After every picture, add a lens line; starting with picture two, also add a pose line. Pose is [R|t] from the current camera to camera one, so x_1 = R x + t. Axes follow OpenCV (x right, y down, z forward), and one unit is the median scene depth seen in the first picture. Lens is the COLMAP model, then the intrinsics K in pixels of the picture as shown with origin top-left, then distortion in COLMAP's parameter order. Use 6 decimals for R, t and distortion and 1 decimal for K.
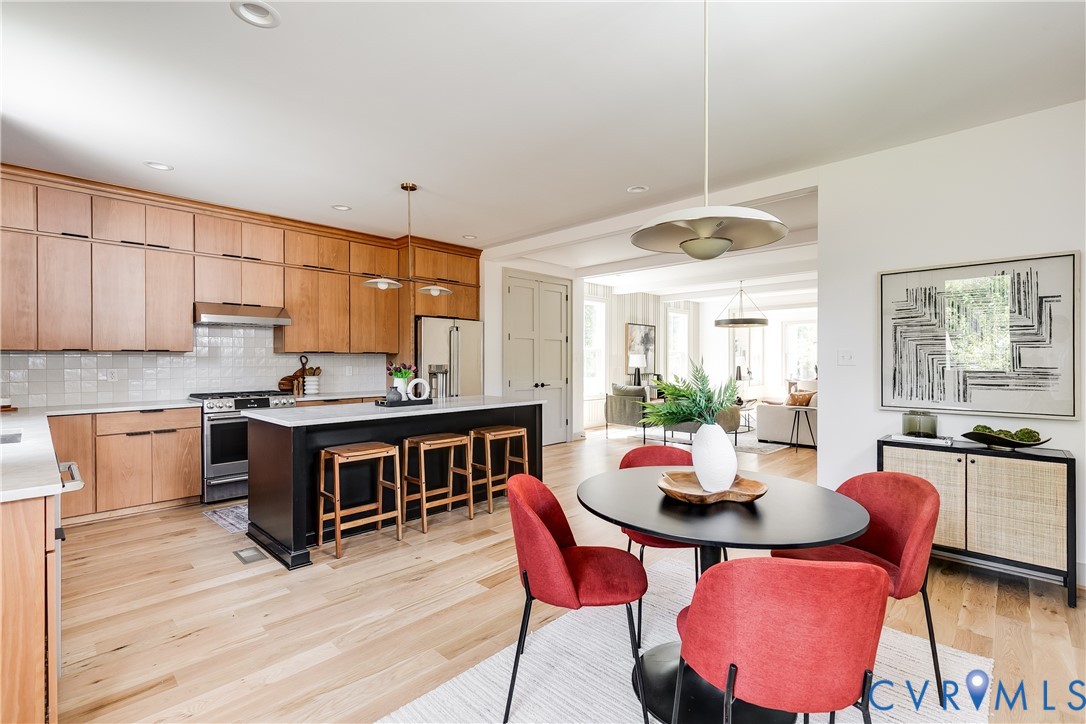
lens RADIAL K [[499.3, 0, 542.5], [0, 499.3, 361.6], [0, 0, 1]] dist [0.005666, -0.002316]
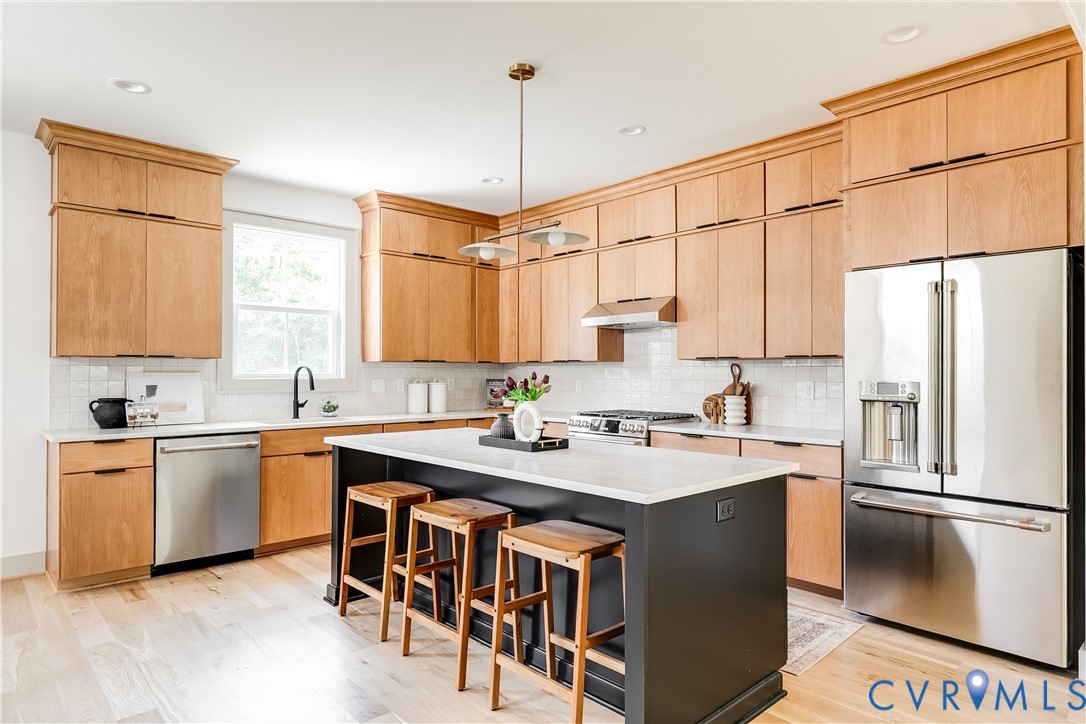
lens RADIAL K [[639.4, 0, 542.5], [0, 639.4, 360.9], [0, 0, 1]] dist [0.006697, 0.002047]
pose [[-0.059031, -0.018220, -0.998090, 0.370312], [-0.004558, 0.999828, -0.017983, 0.000257], [0.998246, 0.003488, -0.059103, 0.839663]]
